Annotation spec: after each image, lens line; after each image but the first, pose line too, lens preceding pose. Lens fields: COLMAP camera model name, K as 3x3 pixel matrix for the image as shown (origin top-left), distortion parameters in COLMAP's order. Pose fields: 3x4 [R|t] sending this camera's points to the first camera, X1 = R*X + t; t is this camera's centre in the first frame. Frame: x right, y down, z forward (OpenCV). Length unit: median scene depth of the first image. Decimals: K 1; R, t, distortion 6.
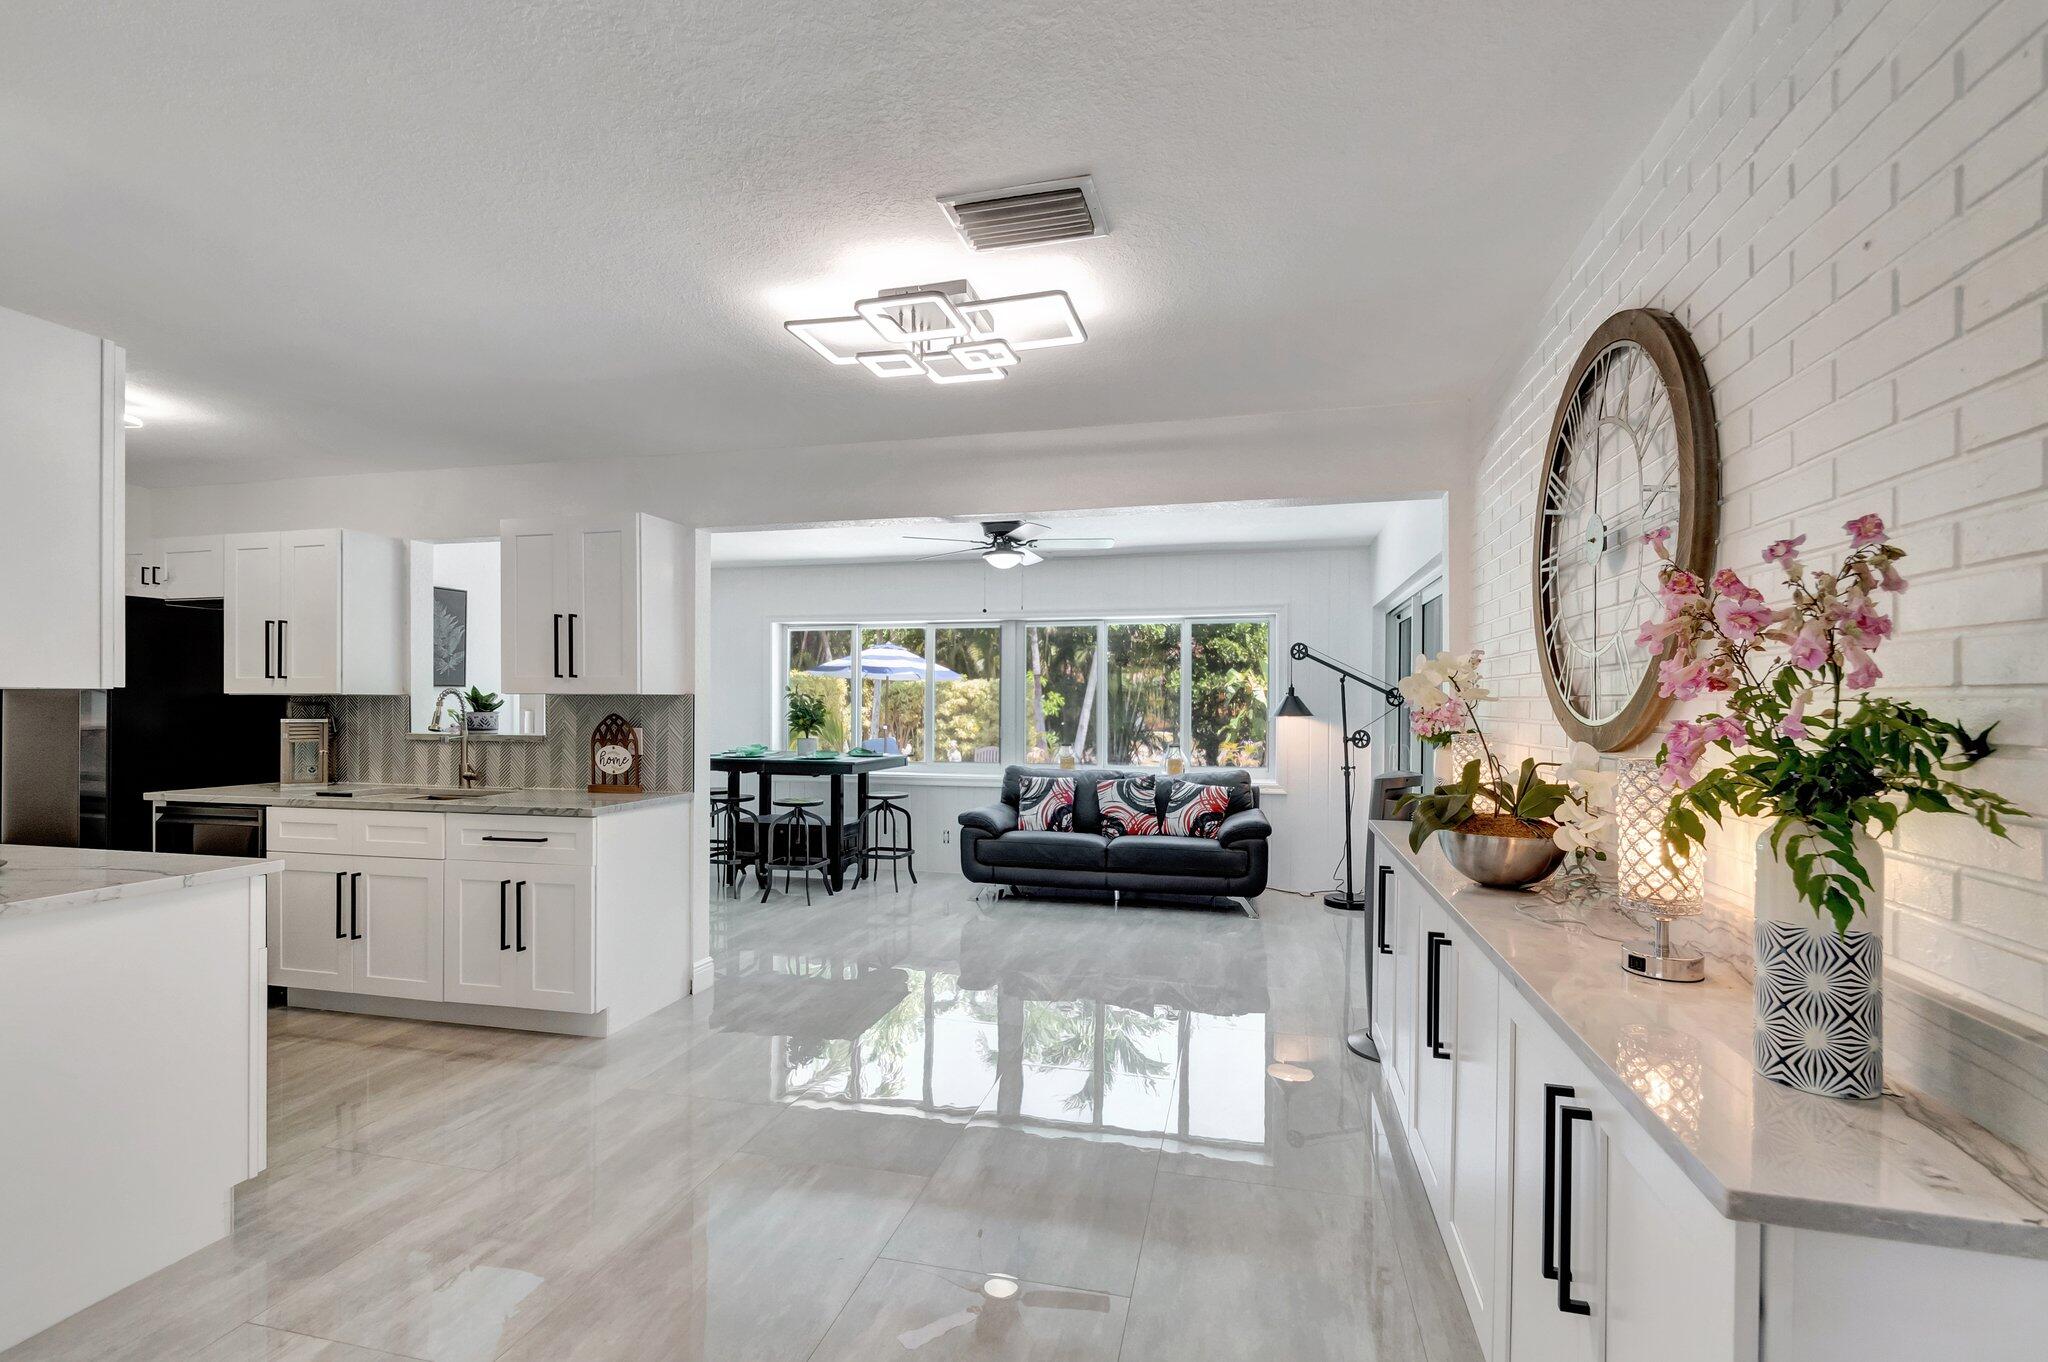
lens RADIAL K [[912.5, 0, 1042.6], [0, 912.5, 707.2], [0, 0, 1]] dist [-0.000257, -0.000336]
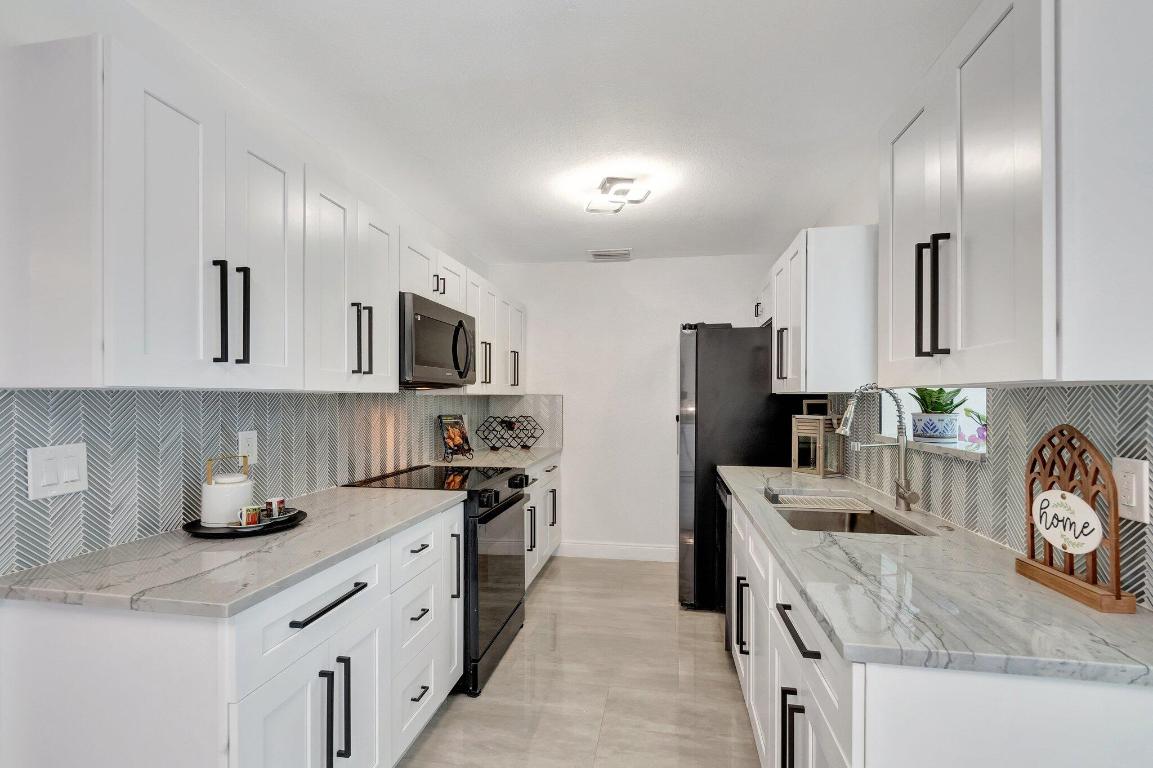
lens RADIAL K [[513.7, 0, 587.0], [0, 513.7, 398.8], [0, 0, 1]] dist [-0.000257, -0.000336]
pose [[0.063668, -0.002196, -0.997969, -0.181858], [-0.004459, 0.999987, -0.002484, -0.004116], [0.997961, 0.004608, 0.063657, 0.612624]]
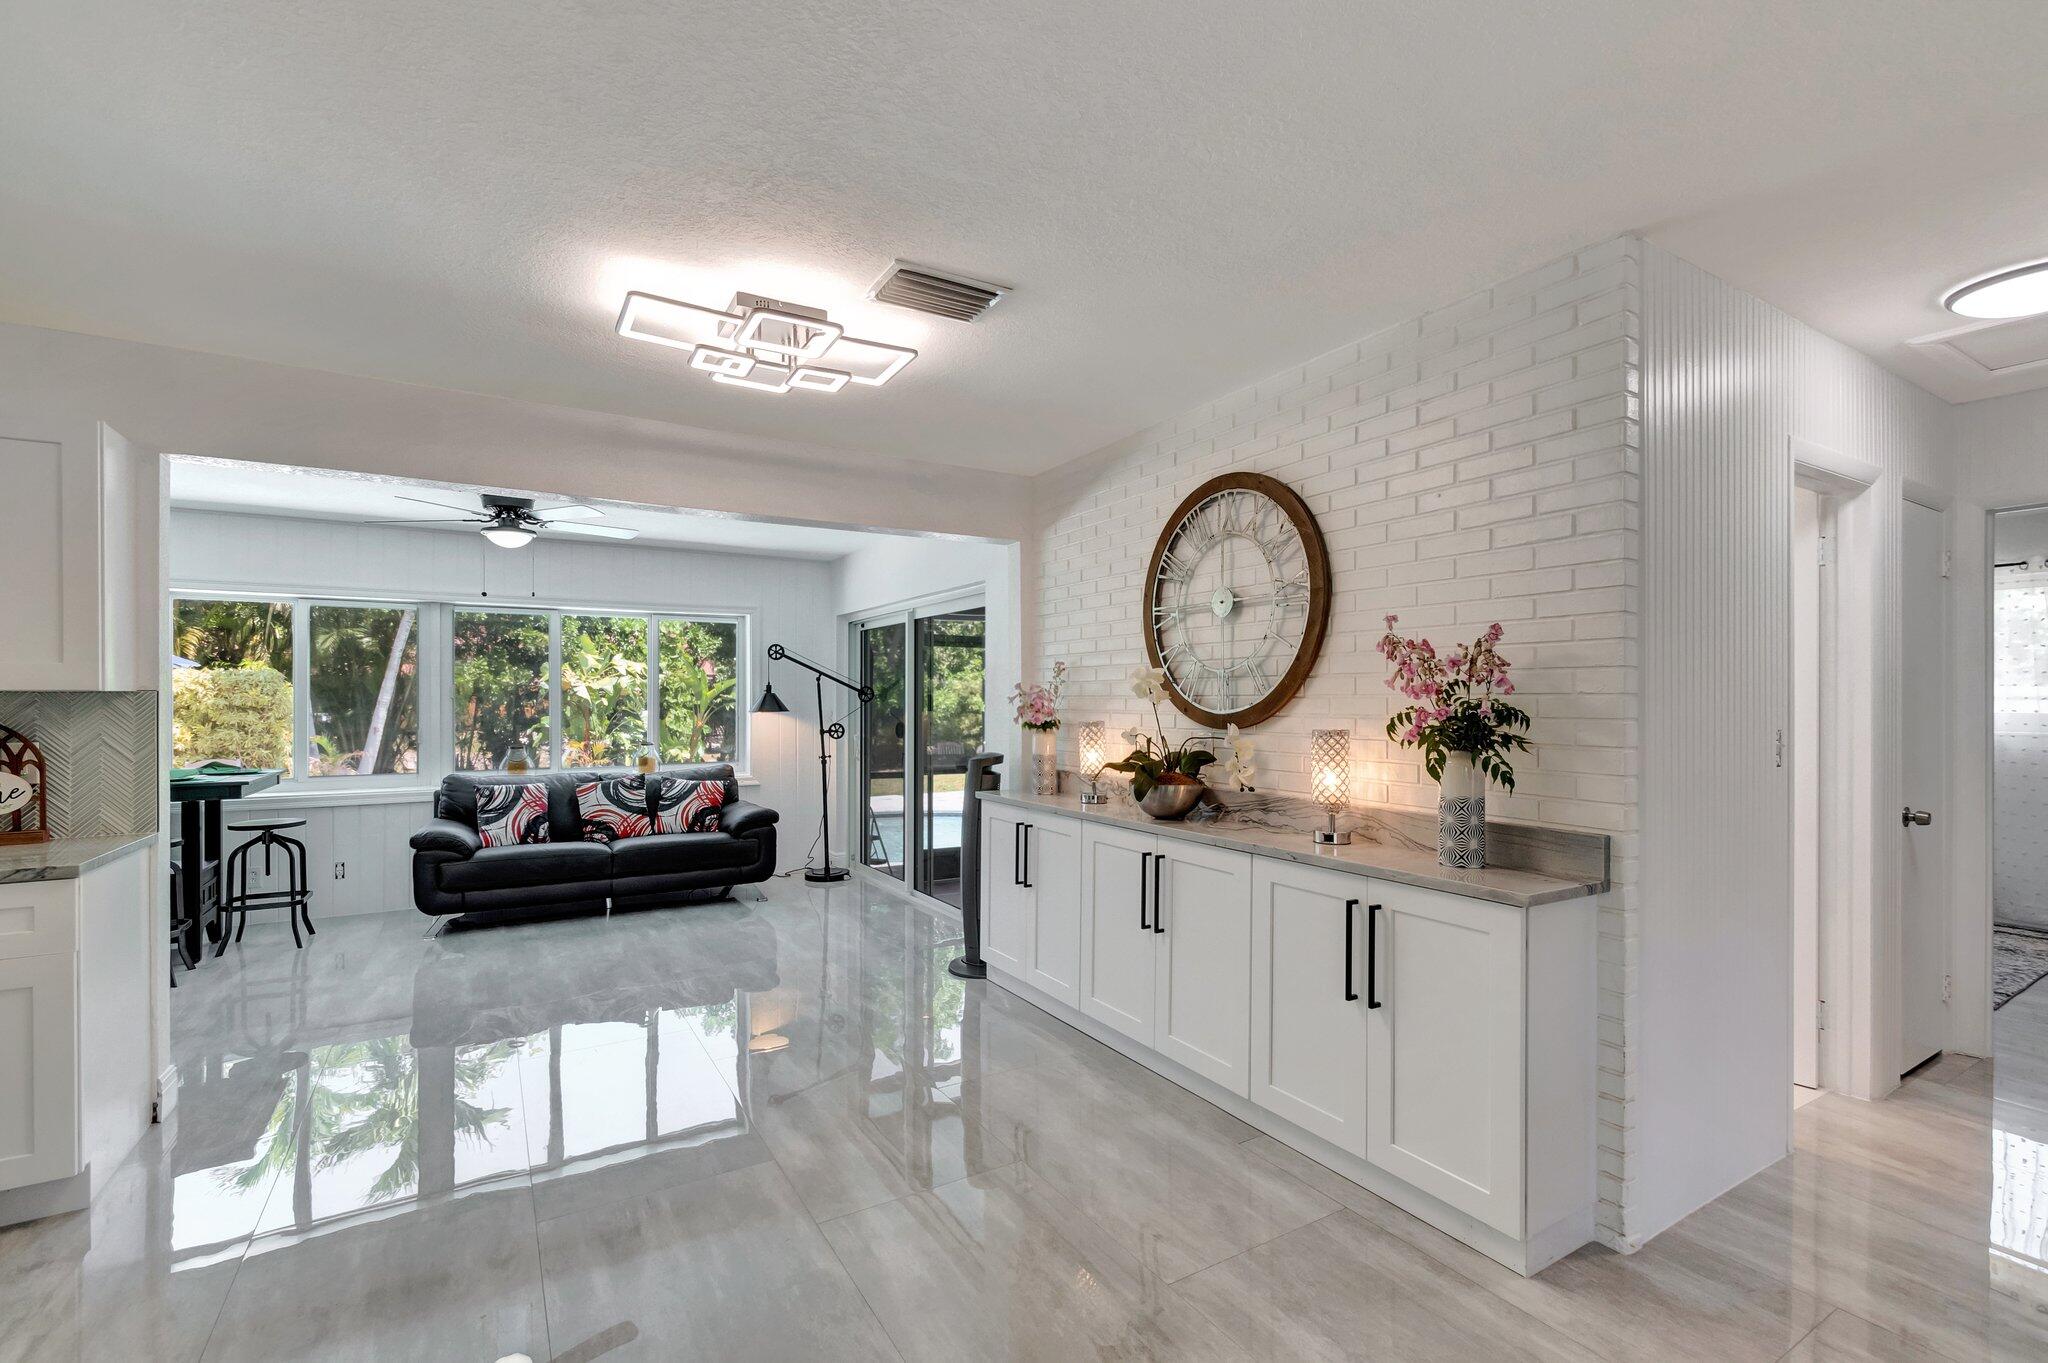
lens RADIAL K [[898.5, 0, 1027.8], [0, 898.5, 701.7], [0, 0, 1]] dist [0.003536, 0.000399]
pose [[0.712398, -0.005771, 0.701752, -0.330099], [0.006598, 0.999977, 0.001526, -0.002216], [-0.701745, 0.003543, 0.712419, 0.034904]]
